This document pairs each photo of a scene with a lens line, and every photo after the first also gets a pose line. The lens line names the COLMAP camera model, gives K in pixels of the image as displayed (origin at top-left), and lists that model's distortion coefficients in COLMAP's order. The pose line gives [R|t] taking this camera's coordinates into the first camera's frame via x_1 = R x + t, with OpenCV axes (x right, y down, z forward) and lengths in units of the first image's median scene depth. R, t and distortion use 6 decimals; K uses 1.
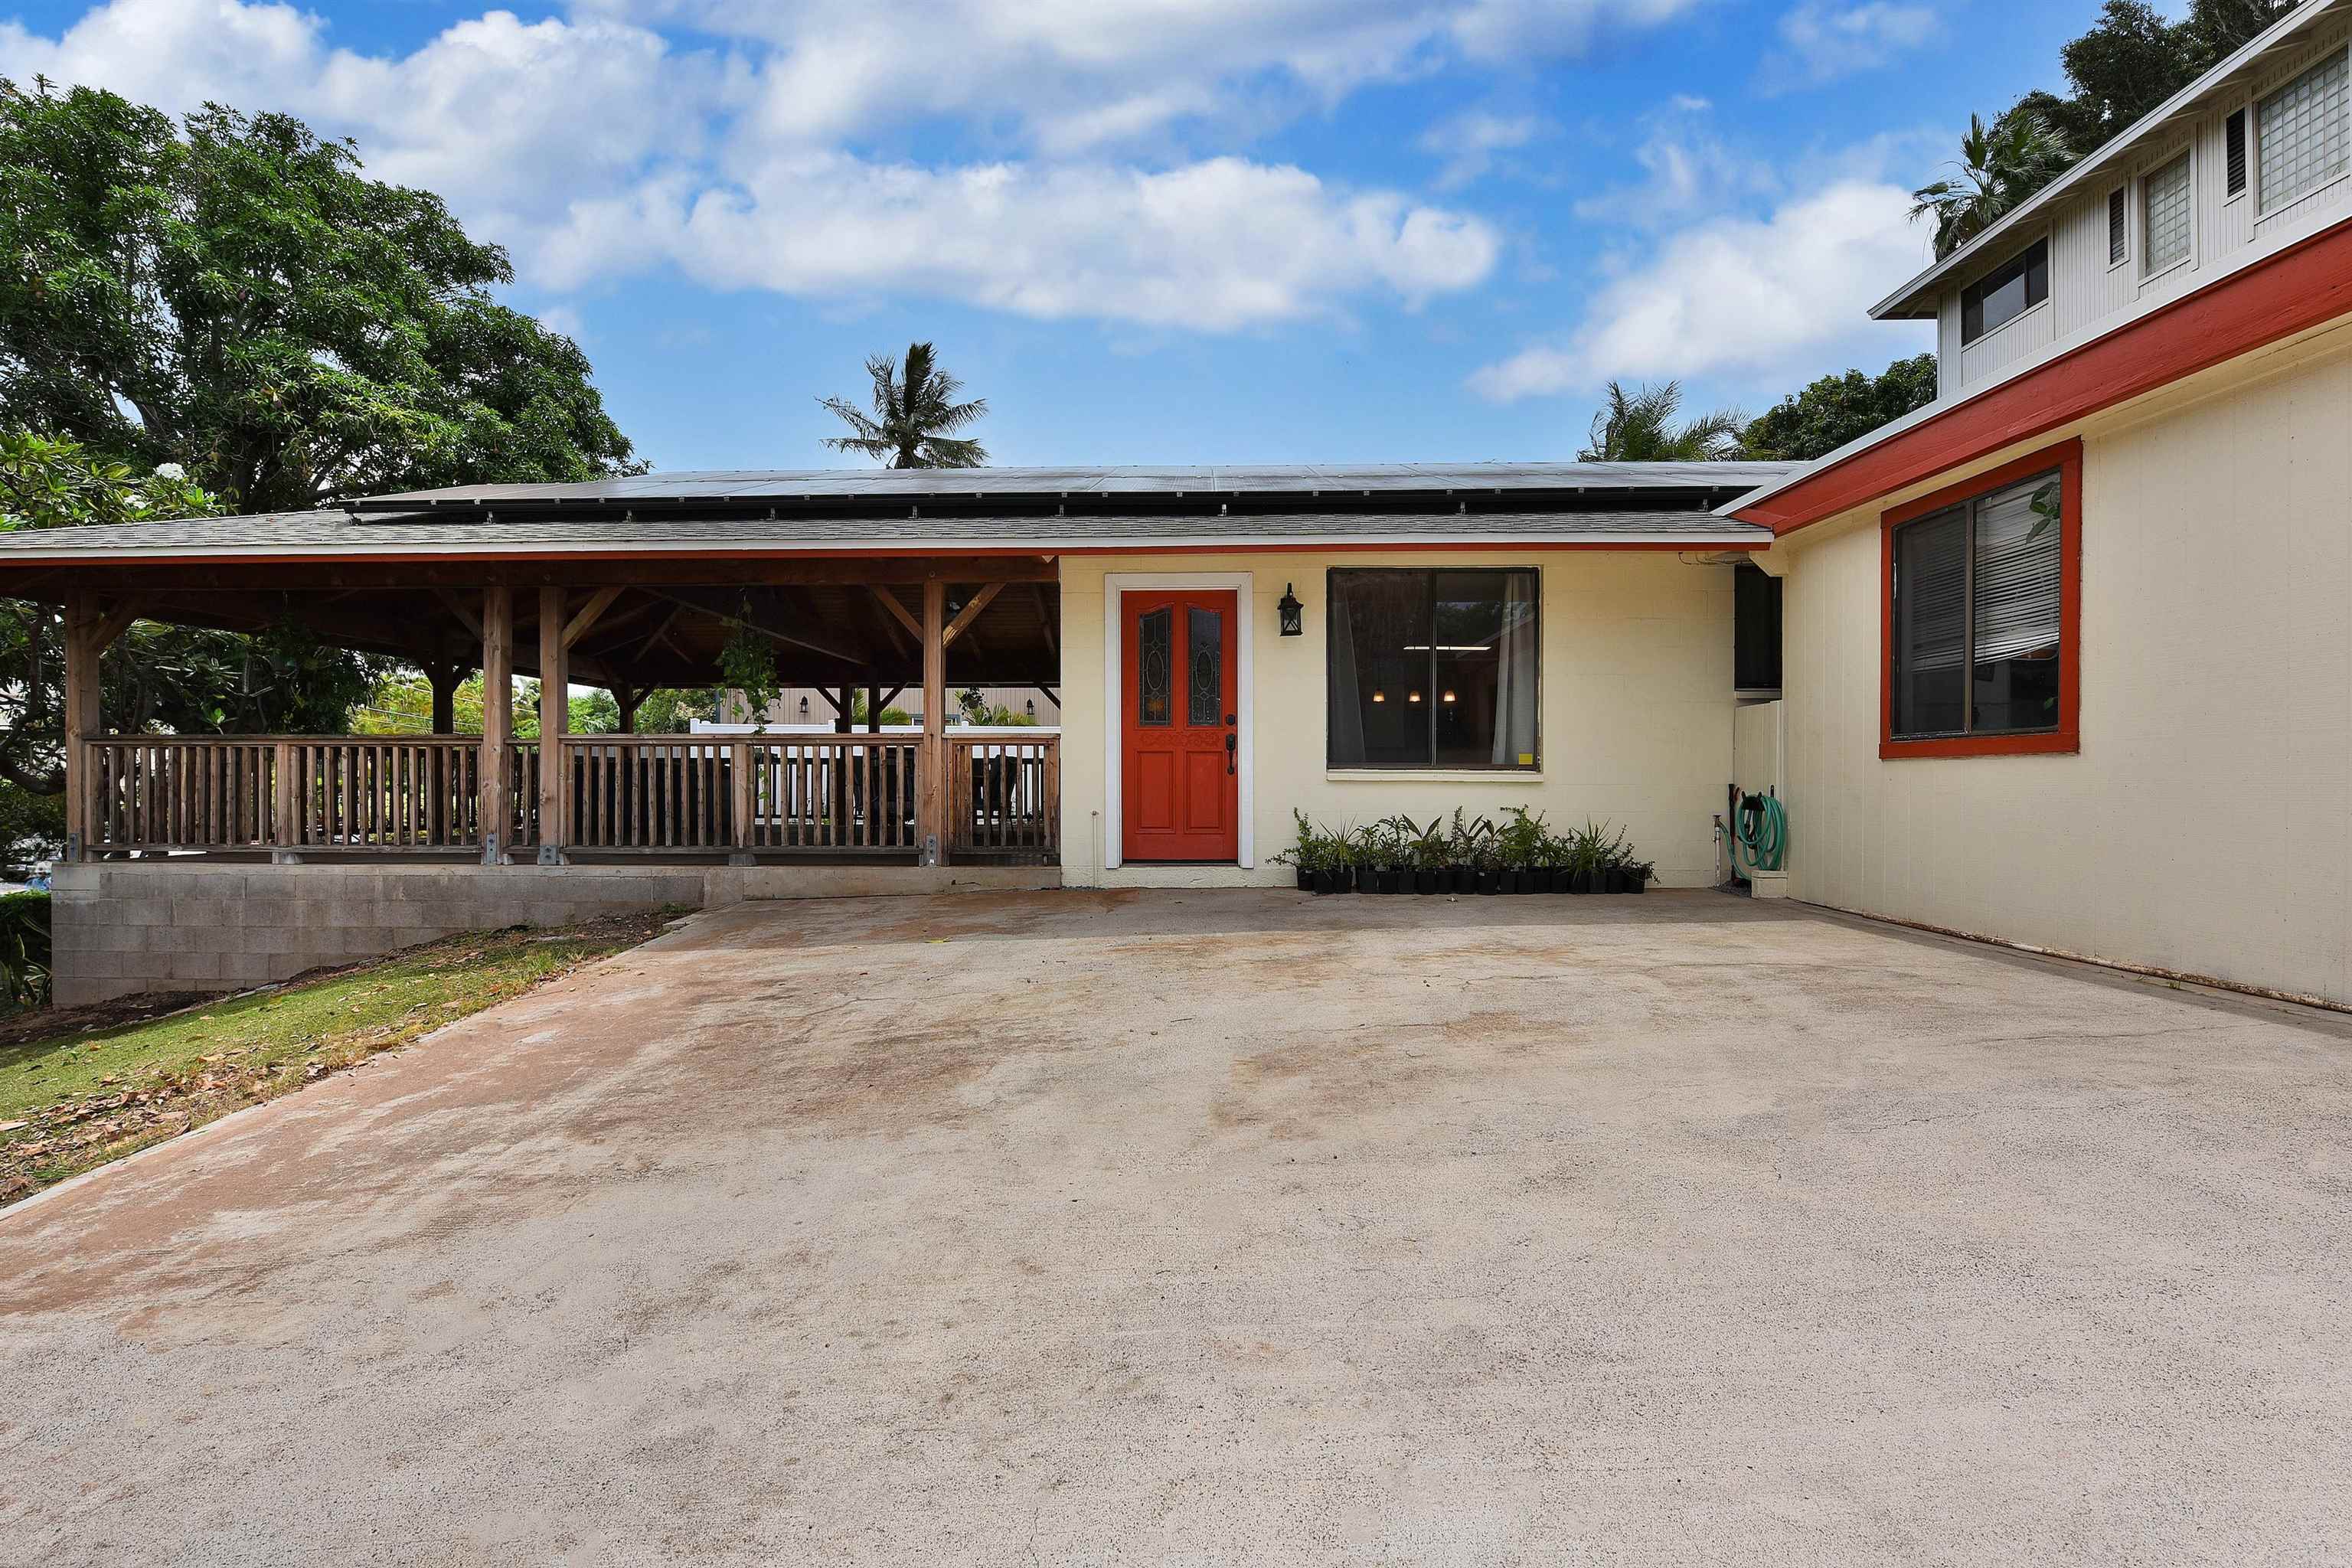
lens RADIAL K [[1050.0, 0, 1176.0], [0, 1050.0, 784.0], [0, 0, 1]] dist [-0.014046, 0.000220]
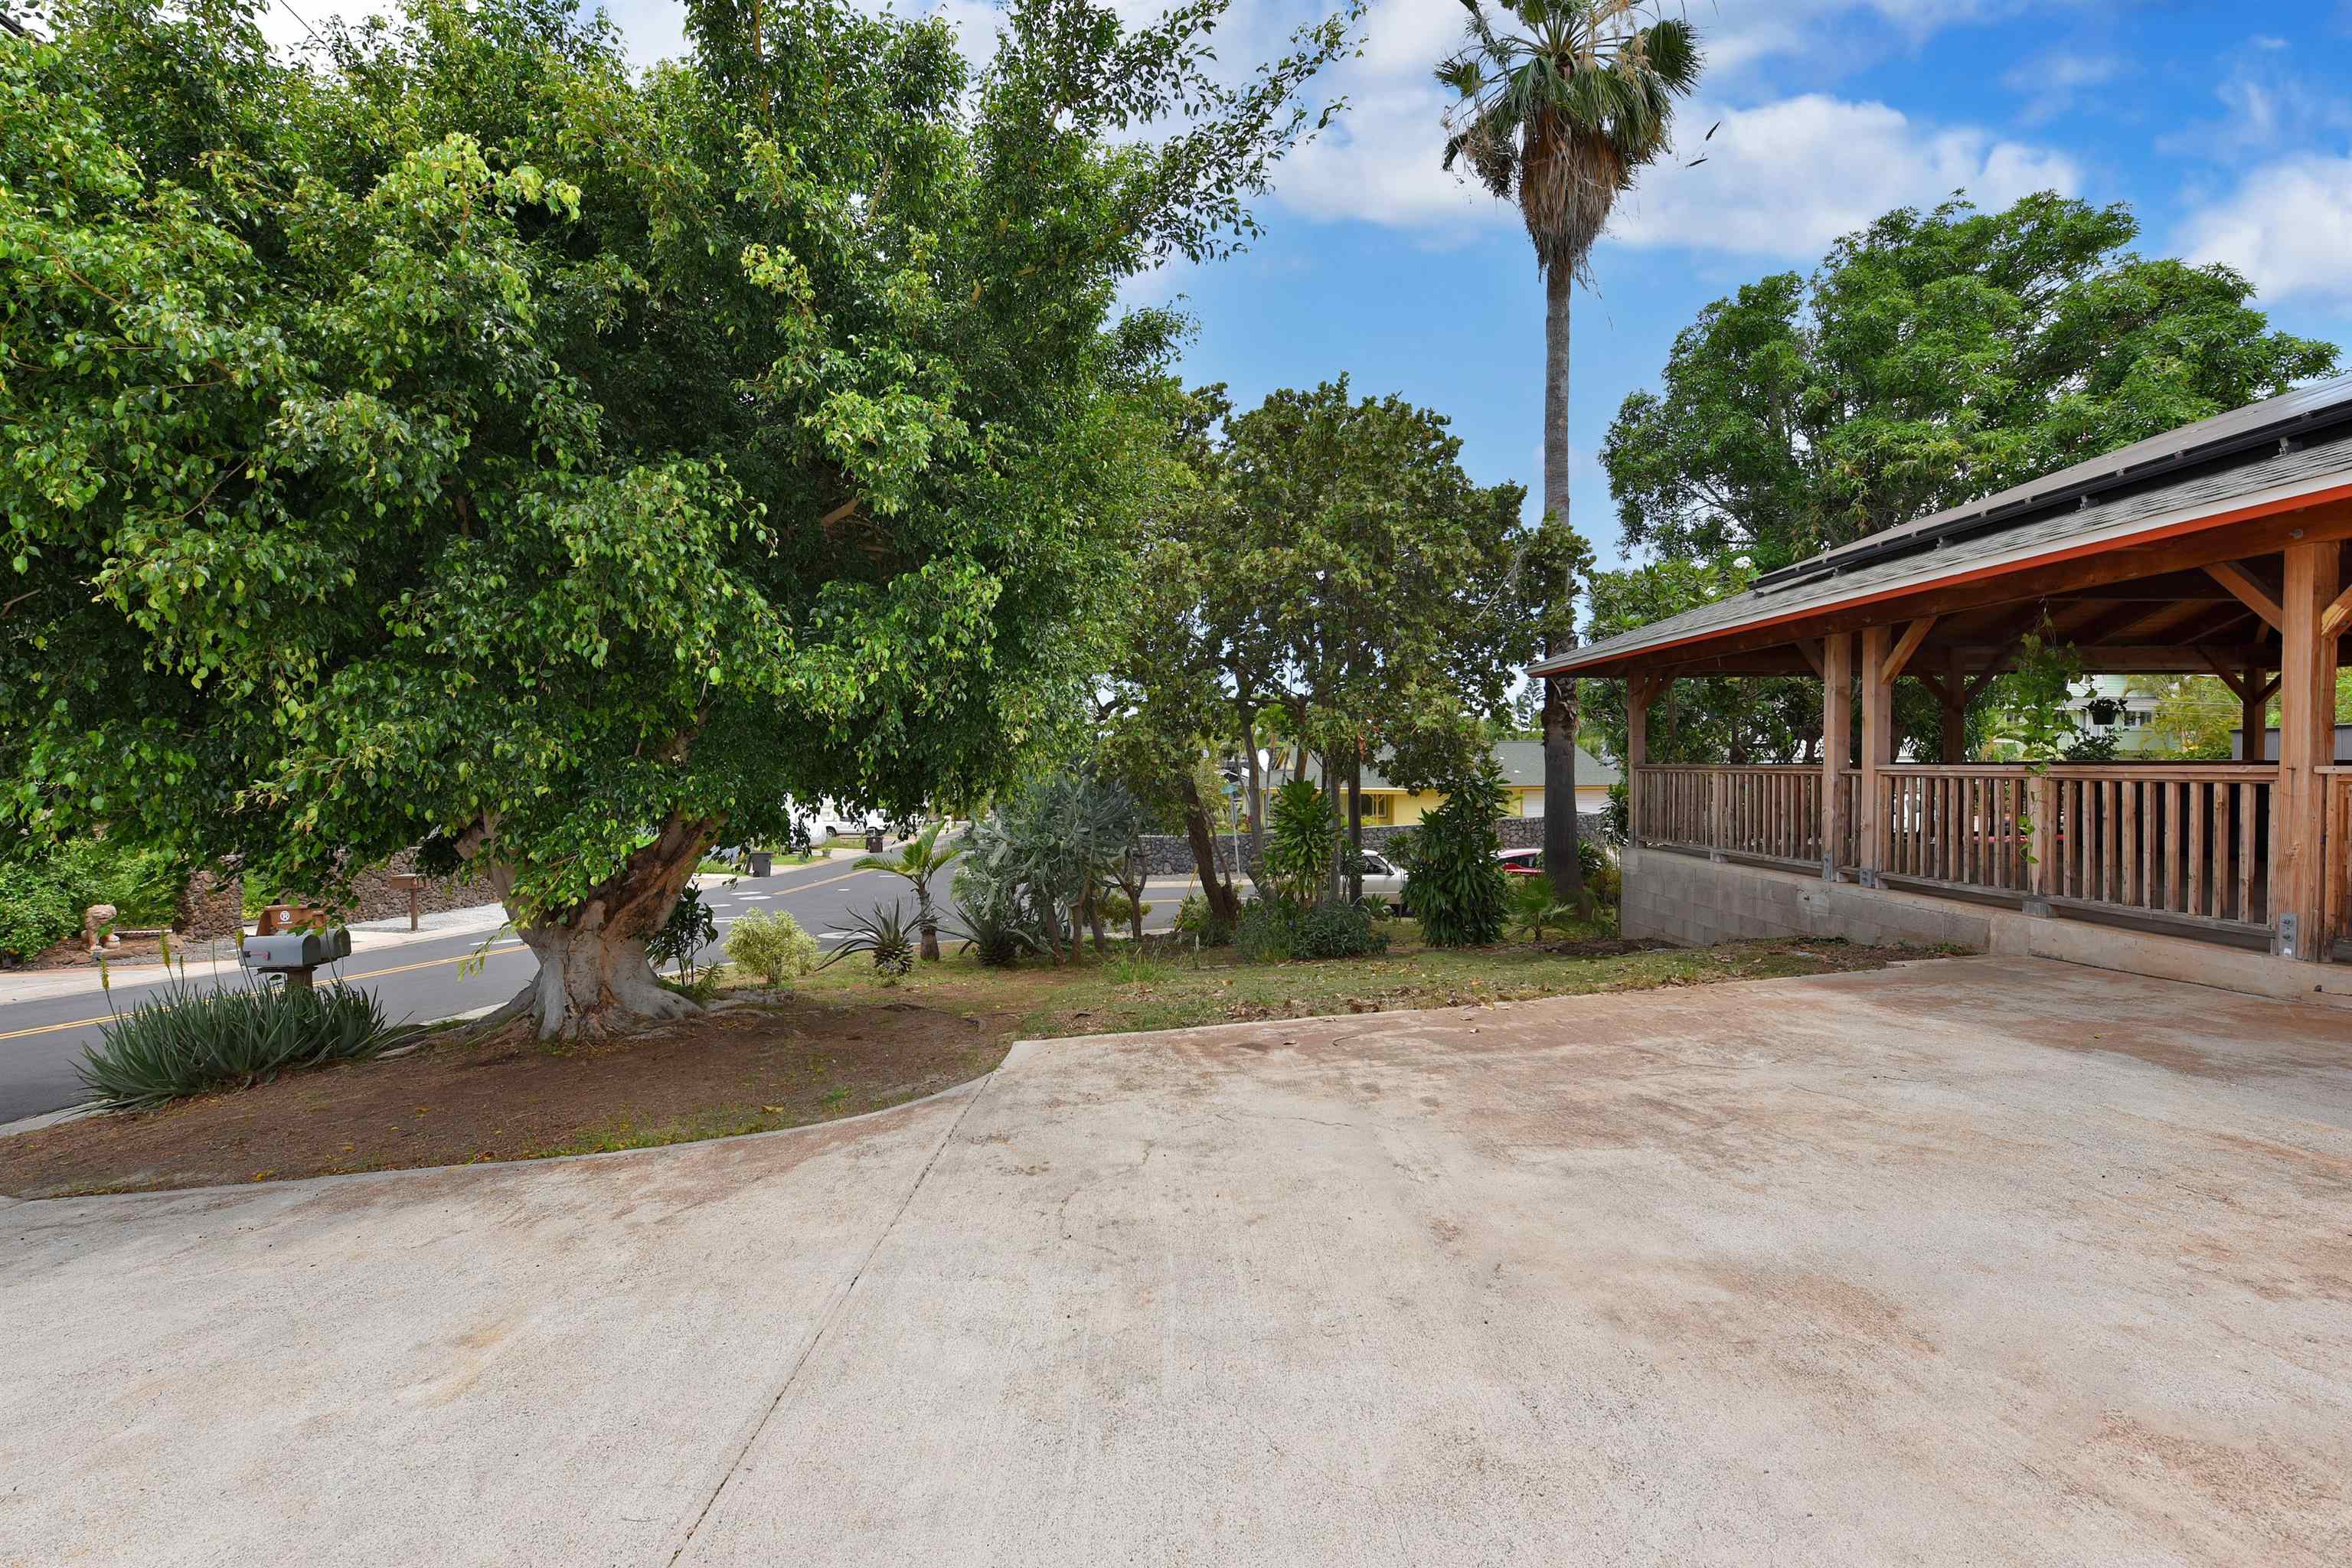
lens RADIAL K [[967.0, 0, 1176.0], [0, 967.0, 784.0], [0, 0, 1]] dist [-0.000528, -0.003262]
pose [[0.076132, 0.019674, -0.996904, 0.340068], [0.004093, 0.999791, 0.020043, -0.052316], [0.997089, -0.005606, 0.076035, 0.222067]]
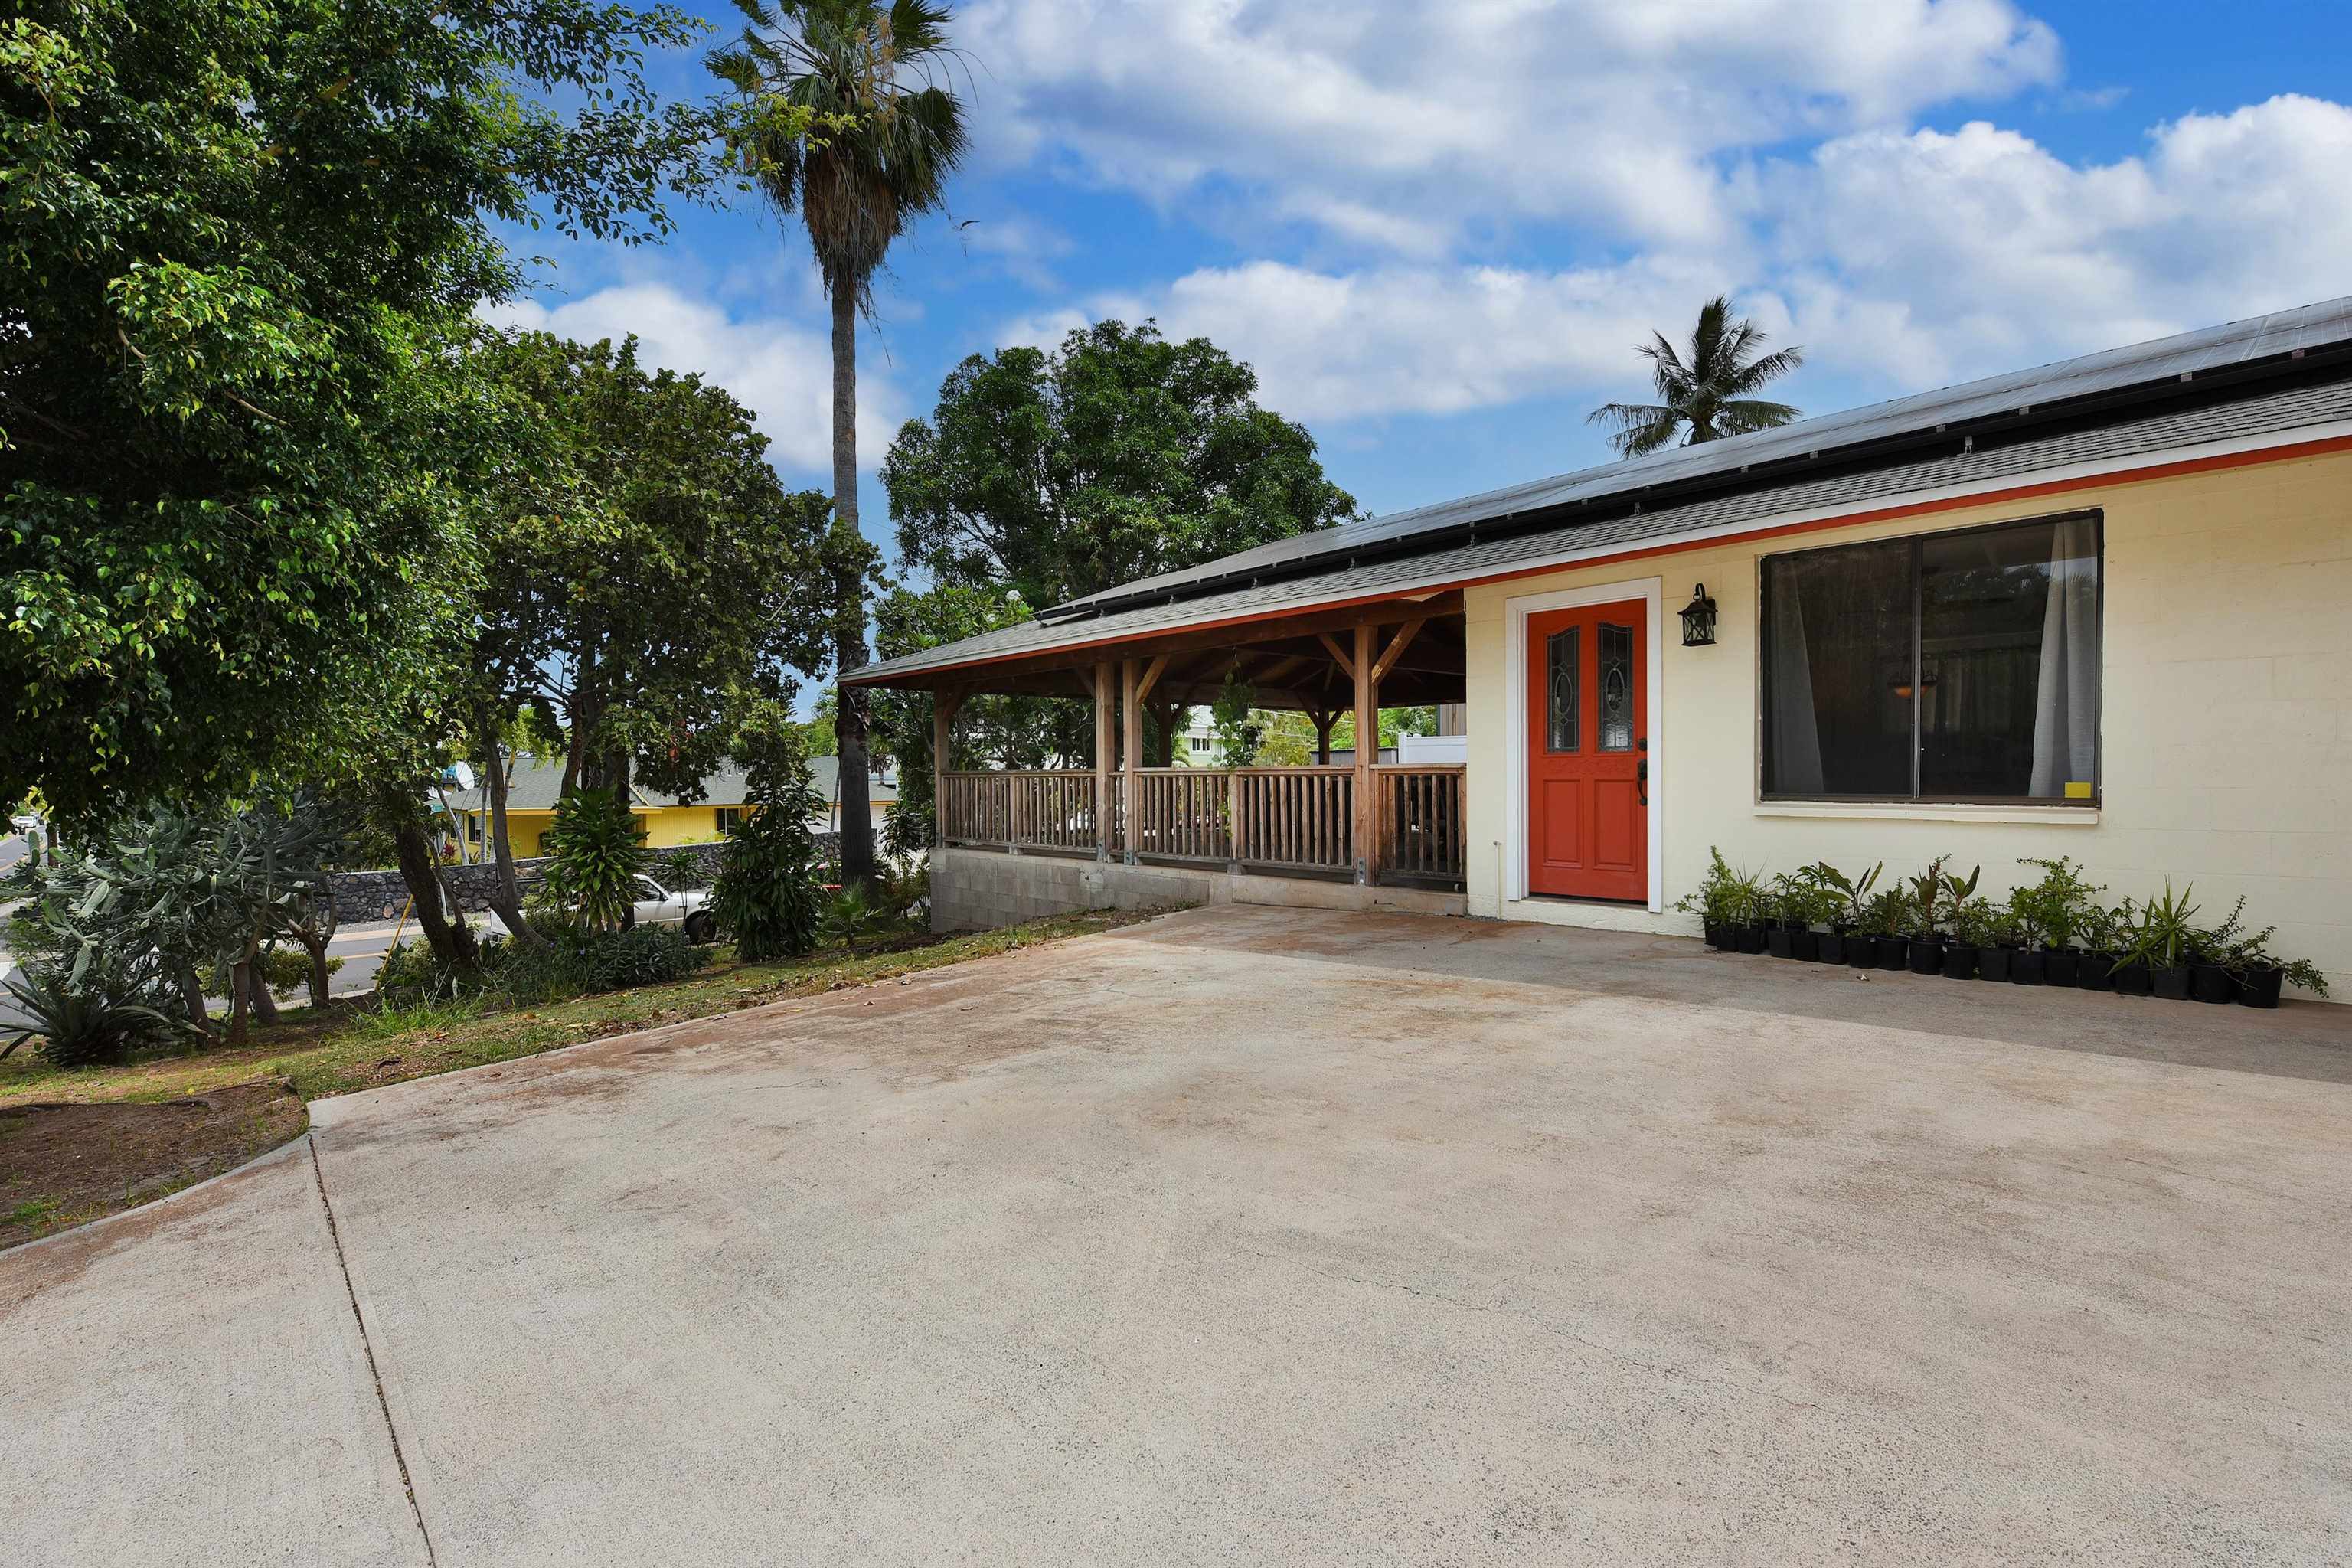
lens RADIAL K [[1040.8, 0, 1148.2], [0, 1040.8, 779.5], [0, 0, 1]] dist [-0.011183, 0.000074]
pose [[0.693189, -0.003541, -0.720747, 0.396385], [0.003957, 0.999992, -0.001107, -0.031981], [0.720745, -0.002084, 0.693198, 0.086242]]
